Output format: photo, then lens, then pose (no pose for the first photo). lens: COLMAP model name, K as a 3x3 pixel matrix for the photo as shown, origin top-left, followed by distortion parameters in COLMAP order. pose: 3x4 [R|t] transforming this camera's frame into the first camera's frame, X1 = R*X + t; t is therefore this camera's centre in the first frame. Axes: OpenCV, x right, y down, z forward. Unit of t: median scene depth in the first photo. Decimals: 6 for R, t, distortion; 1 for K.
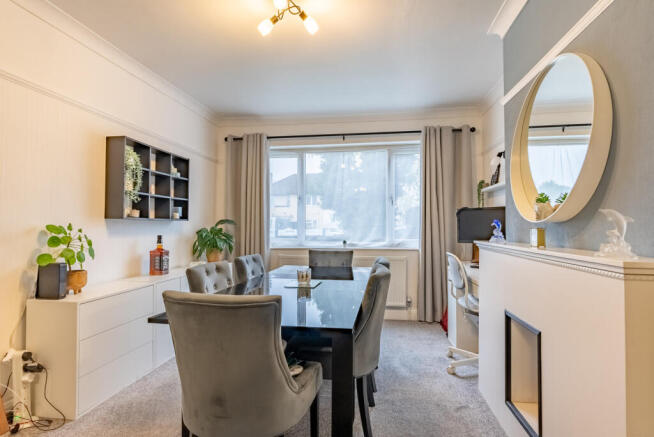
lens RADIAL K [[338.7, 0, 321.3], [0, 338.7, 218.4], [0, 0, 1]] dist [-0.027826, 0.001095]
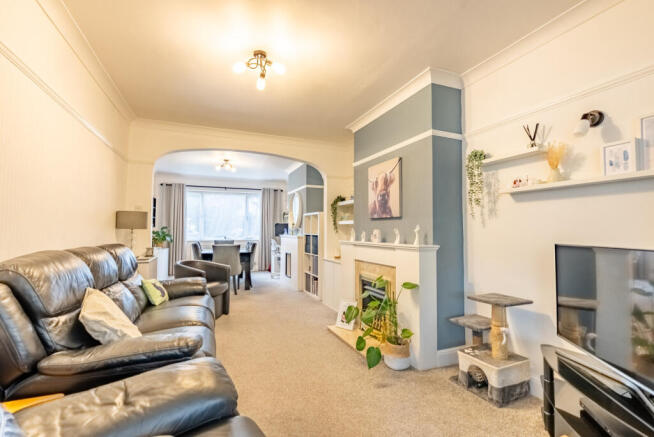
lens RADIAL K [[298.9, 0, 324.2], [0, 298.9, 219.9], [0, 0, 1]] dist [-0.001303, -0.000008]
pose [[0.860383, 0.020059, 0.509253, -0.383001], [-0.012668, 0.999758, -0.017977, -0.016638], [-0.509490, 0.009016, 0.860429, -1.014441]]
